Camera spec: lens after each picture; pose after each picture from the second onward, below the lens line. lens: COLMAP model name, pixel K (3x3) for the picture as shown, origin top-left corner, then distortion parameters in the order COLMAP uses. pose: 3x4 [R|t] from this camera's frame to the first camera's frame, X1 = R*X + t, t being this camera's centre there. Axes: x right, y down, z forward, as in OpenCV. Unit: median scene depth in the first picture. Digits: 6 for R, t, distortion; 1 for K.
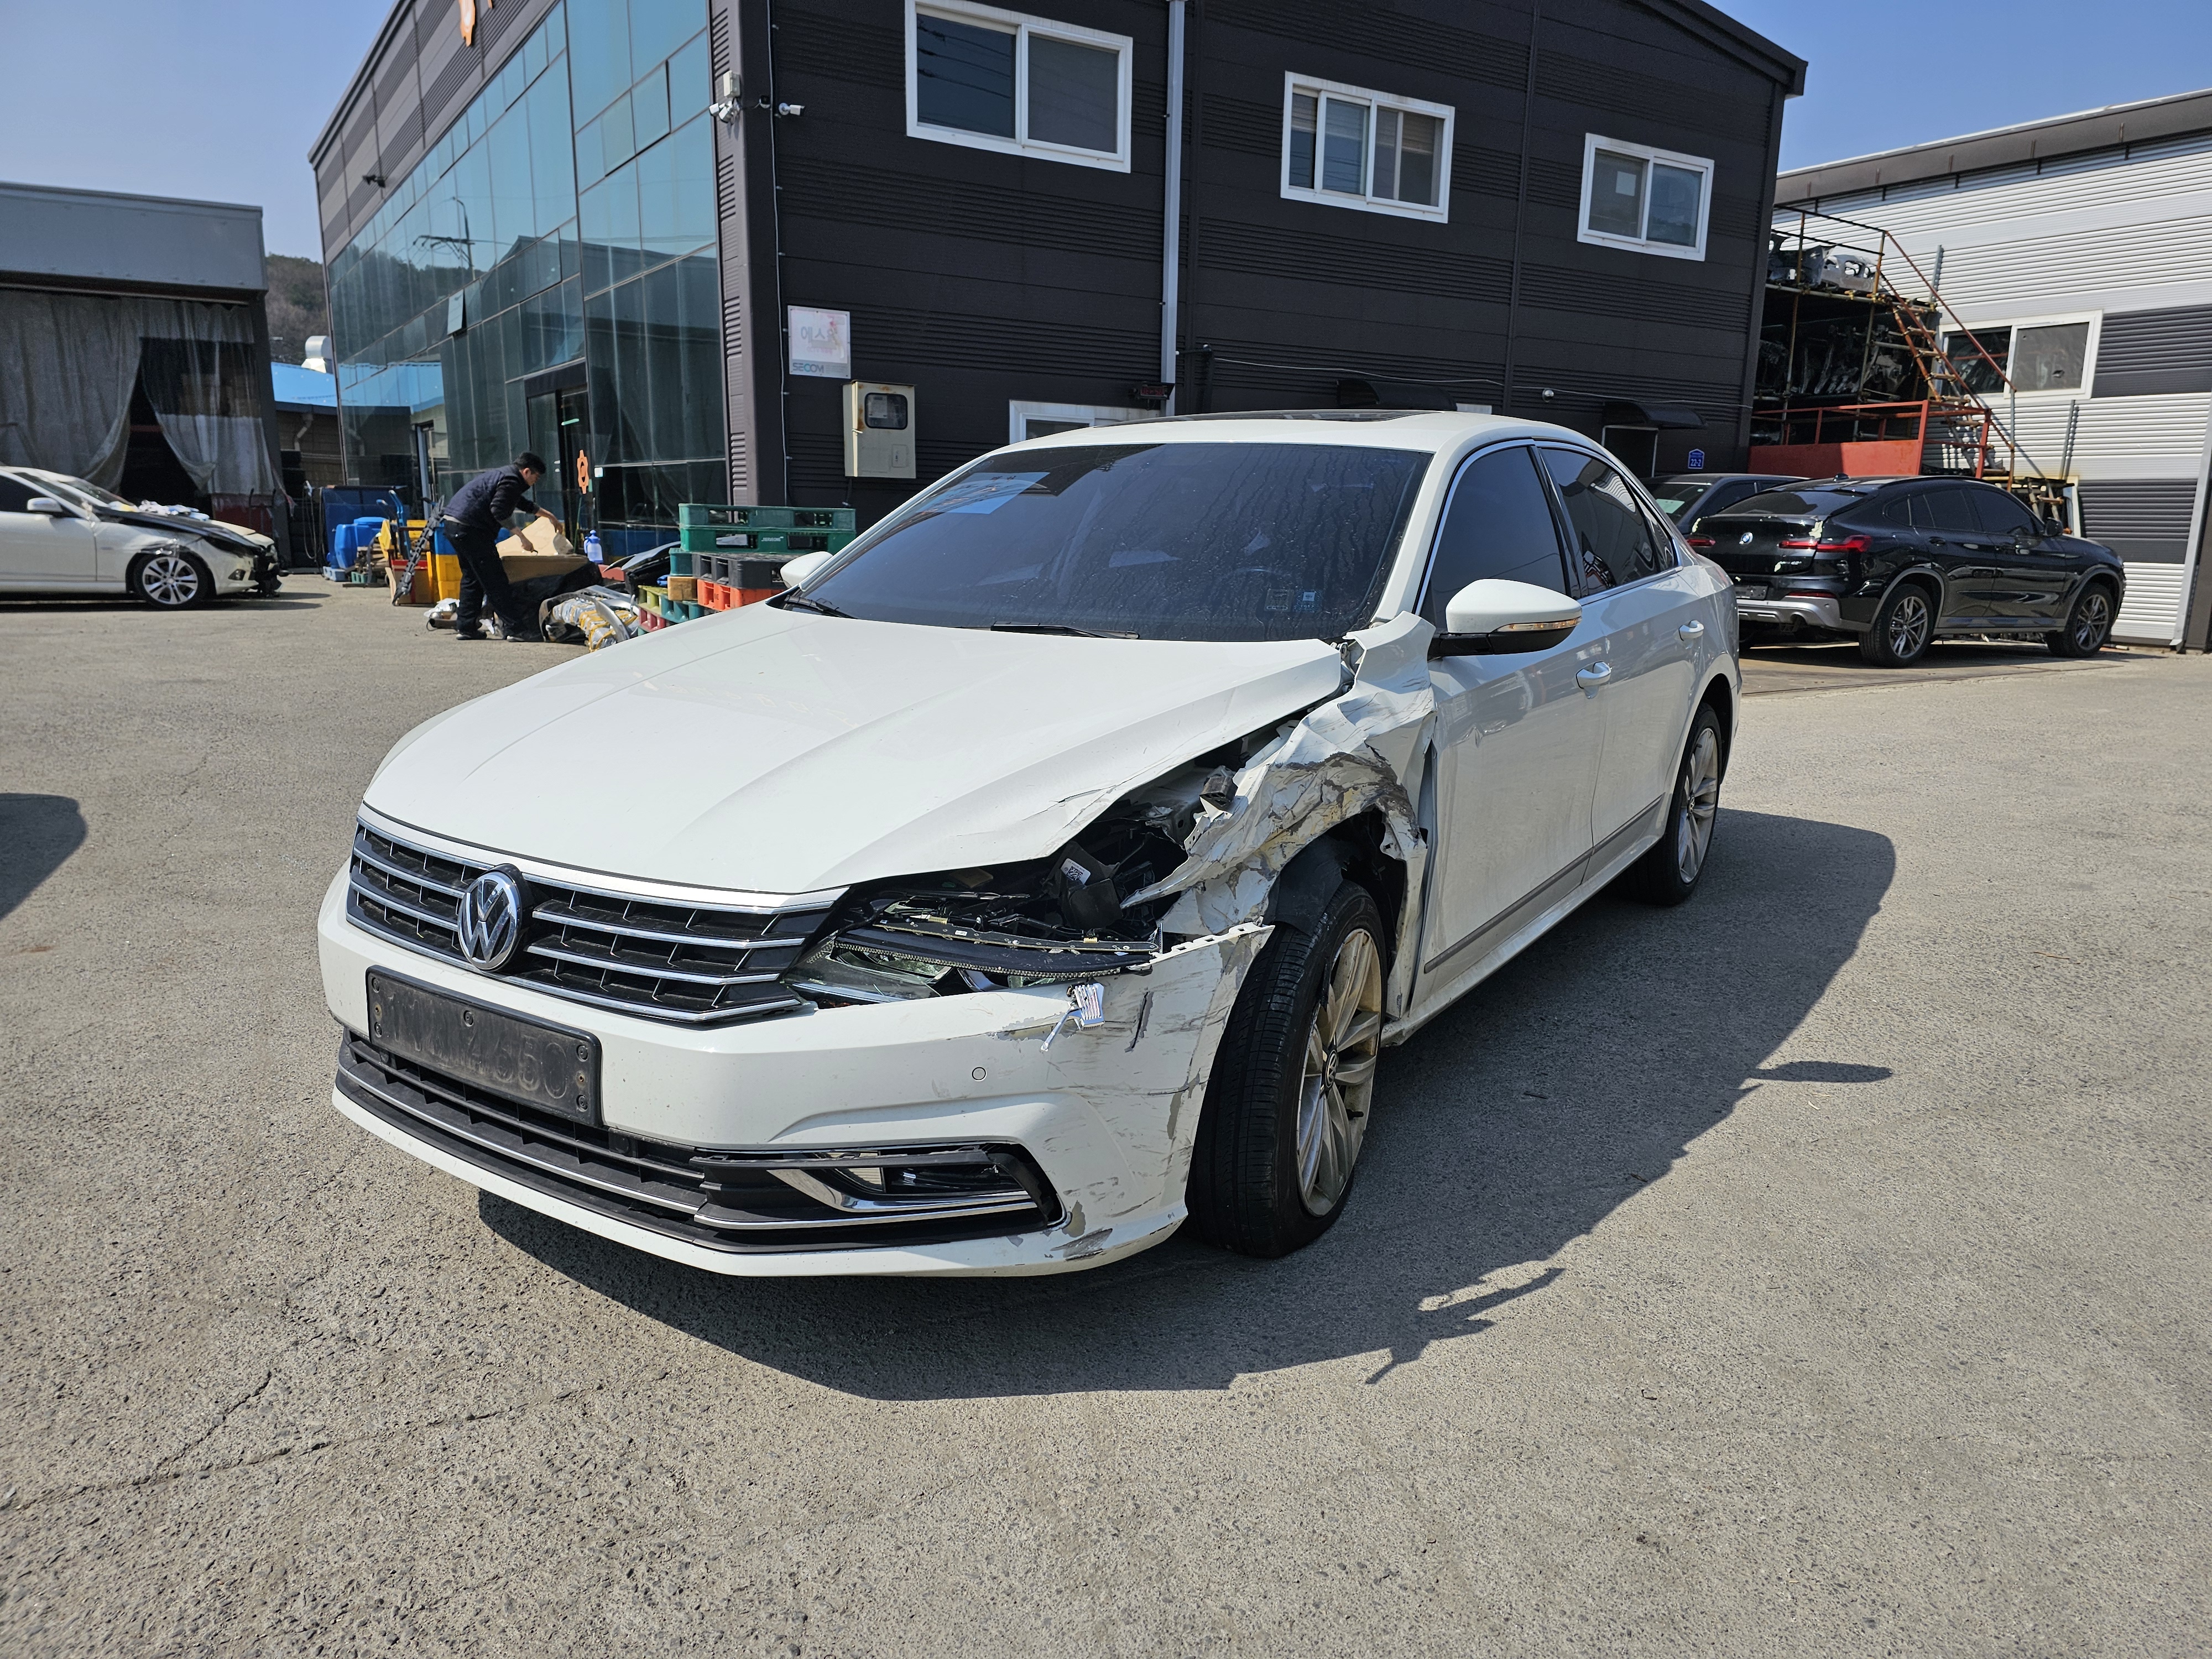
lens RADIAL K [[1483.5, 0, 1106.0], [0, 1483.5, 829.5], [0, 0, 1]] dist [0.063376, -0.062371]
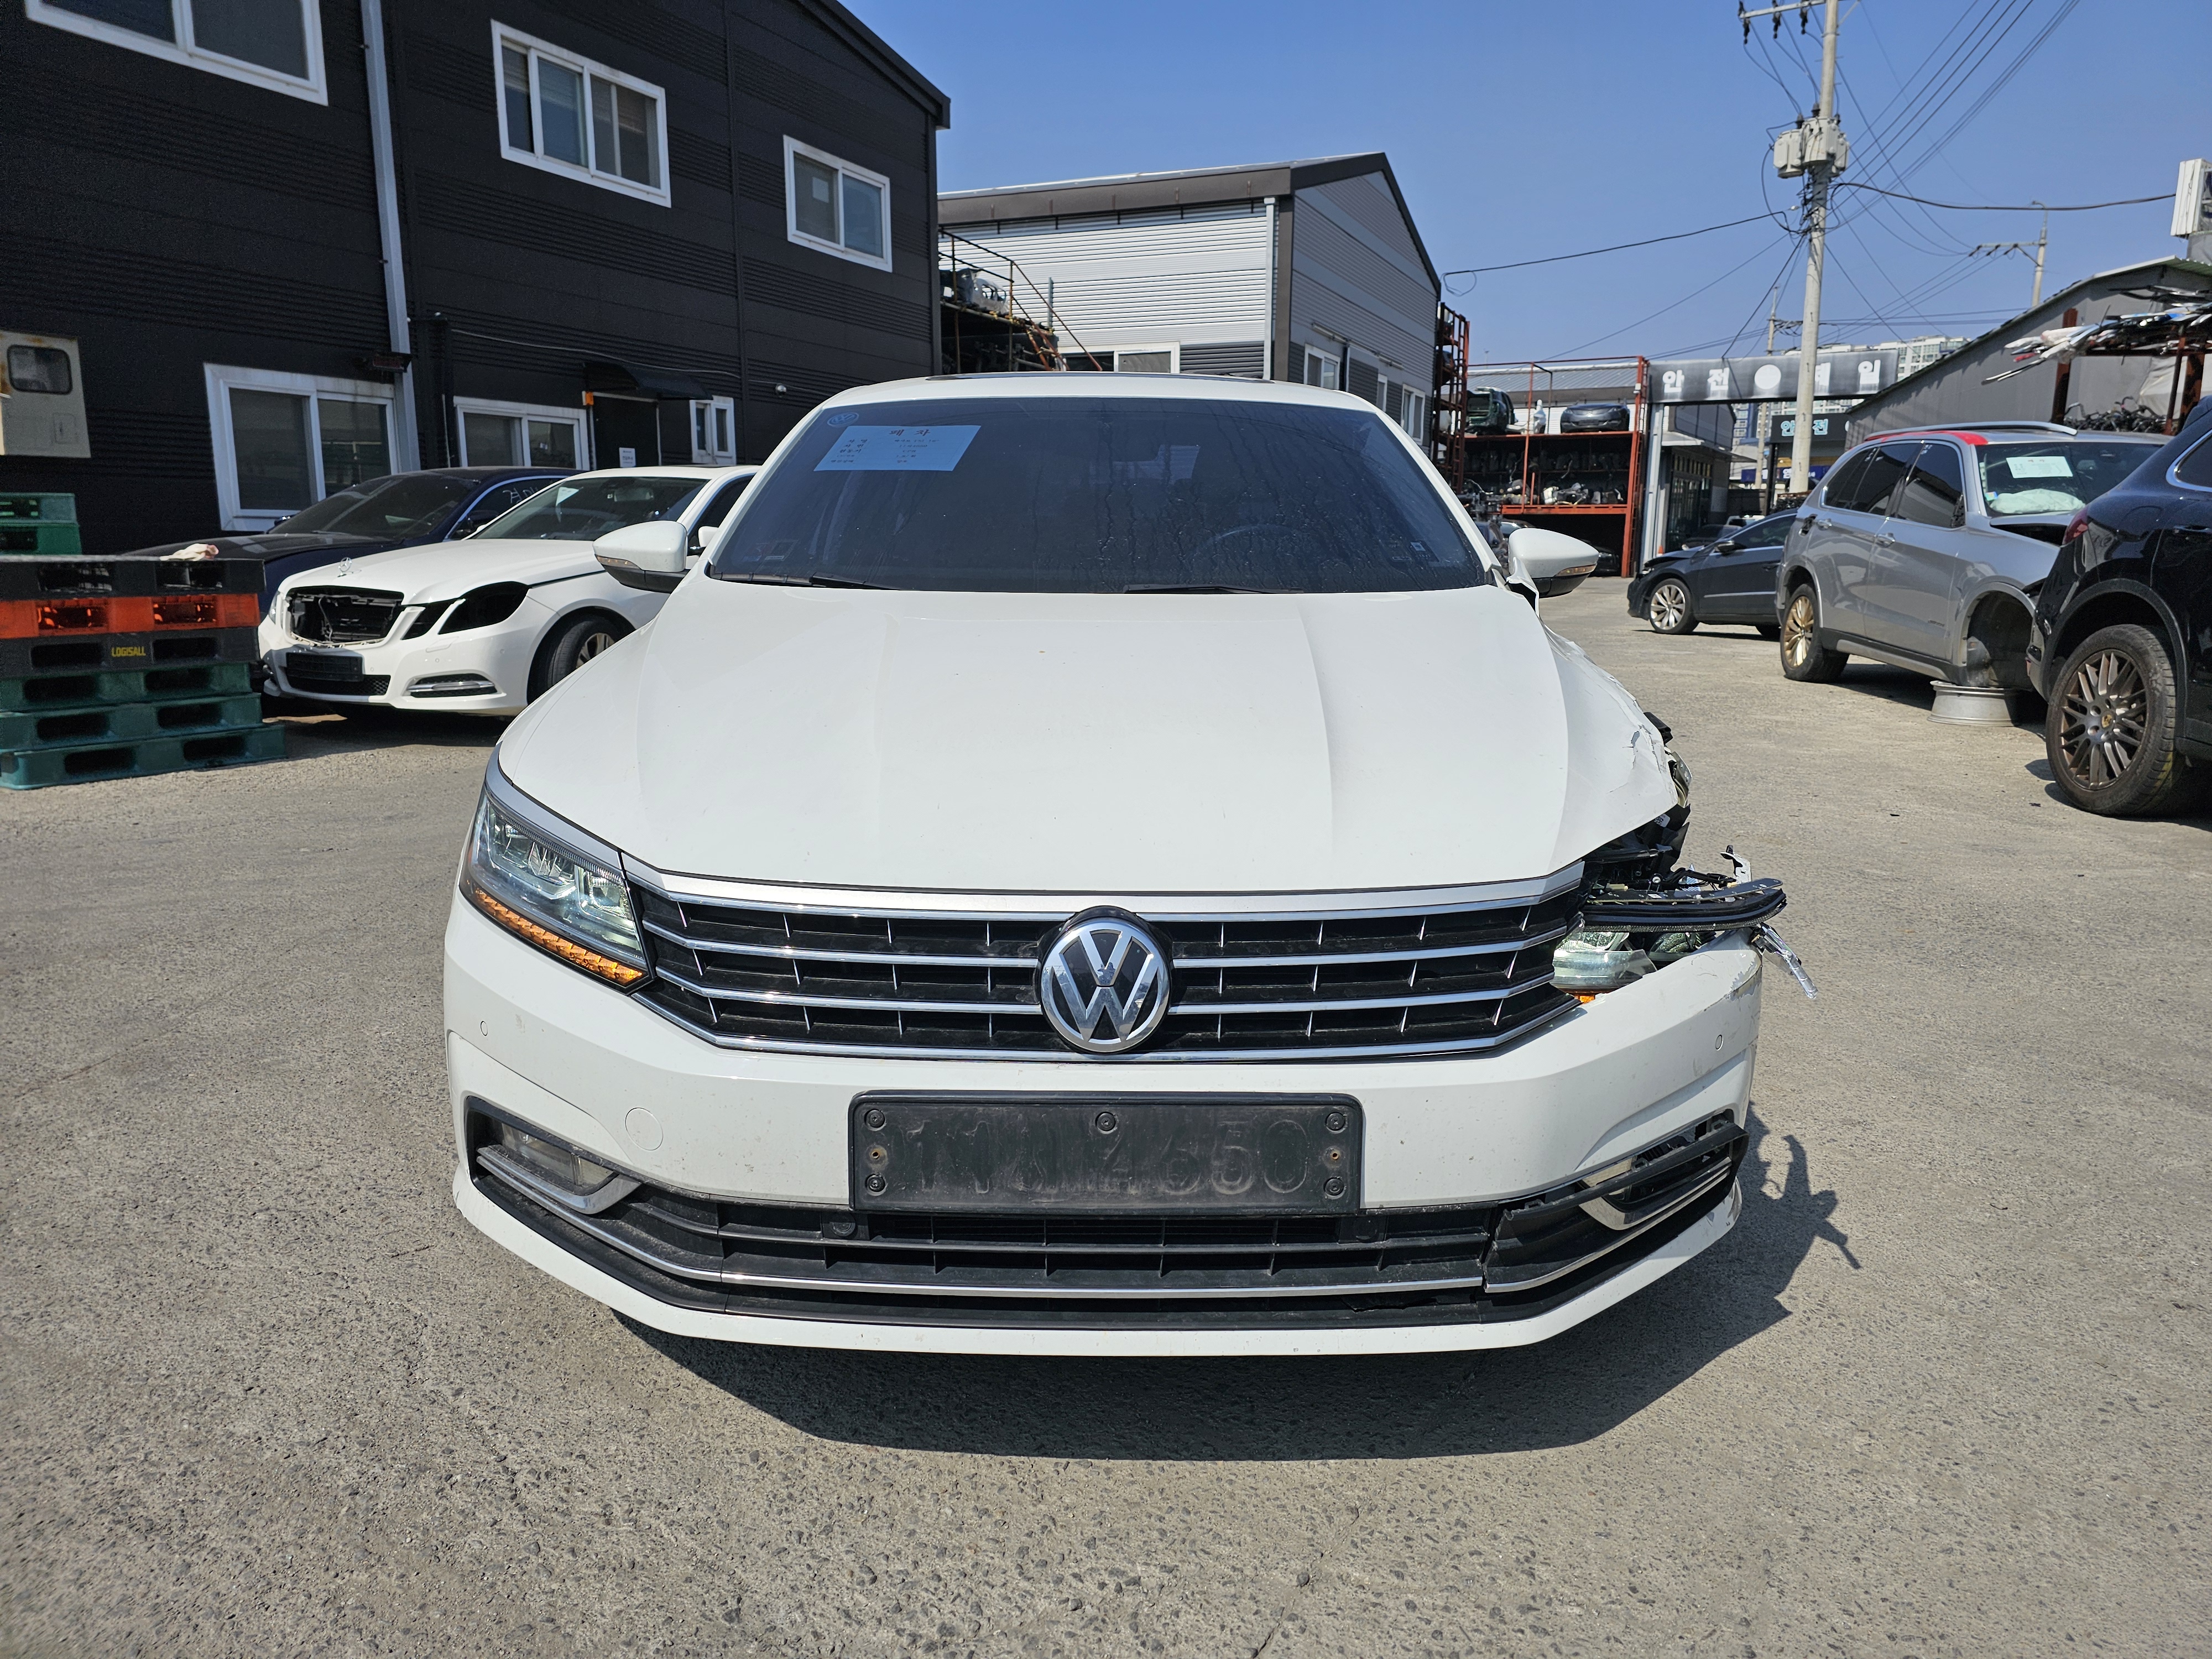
lens RADIAL K [[1486.9, 0, 1103.6], [0, 1486.9, 821.2], [0, 0, 1]] dist [0.031494, -0.030878]
pose [[0.825806, -0.118992, 0.551258, -0.111873], [0.122913, 0.991964, 0.029993, -0.005727], [-0.550398, 0.042988, 0.833795, 0.054104]]
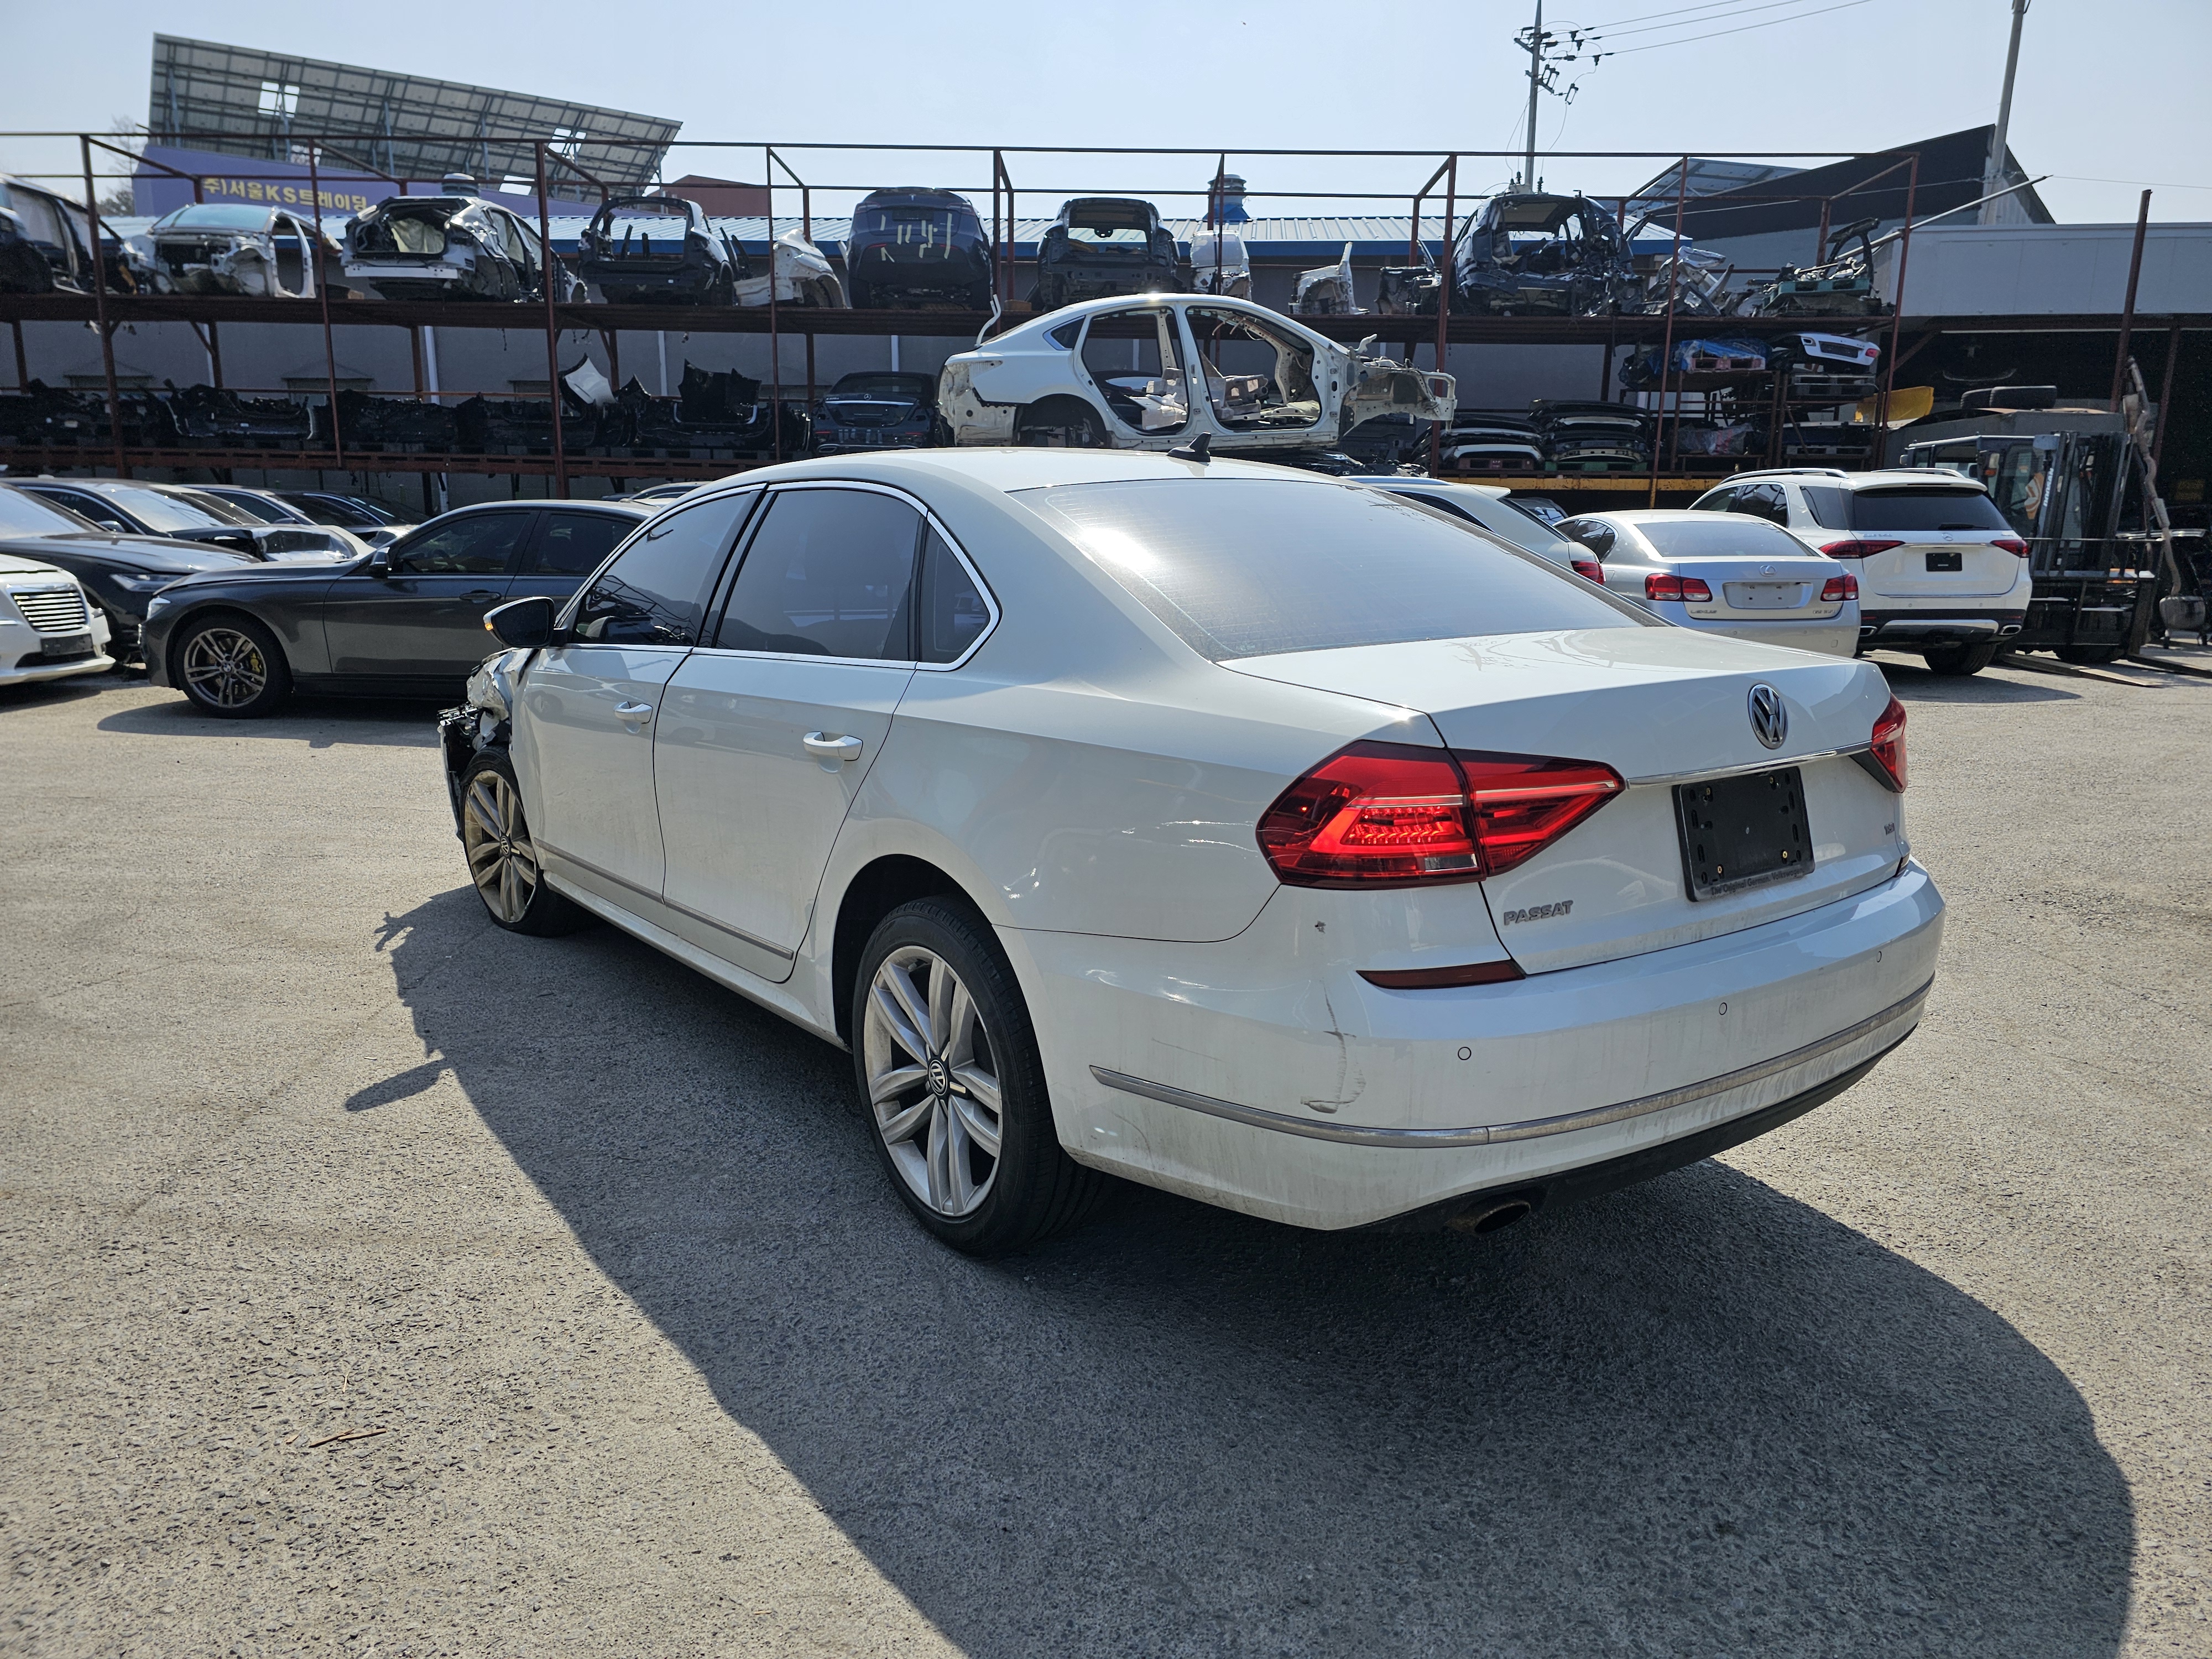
lens RADIAL K [[1483.5, 0, 1106.0], [0, 1483.5, 829.5], [0, 0, 1]] dist [0.063376, -0.062371]
pose [[-0.331765, 0.170273, -0.927868, 0.270447], [-0.213467, 0.944513, 0.249654, -0.080290], [0.918893, 0.280895, -0.277009, 0.364874]]
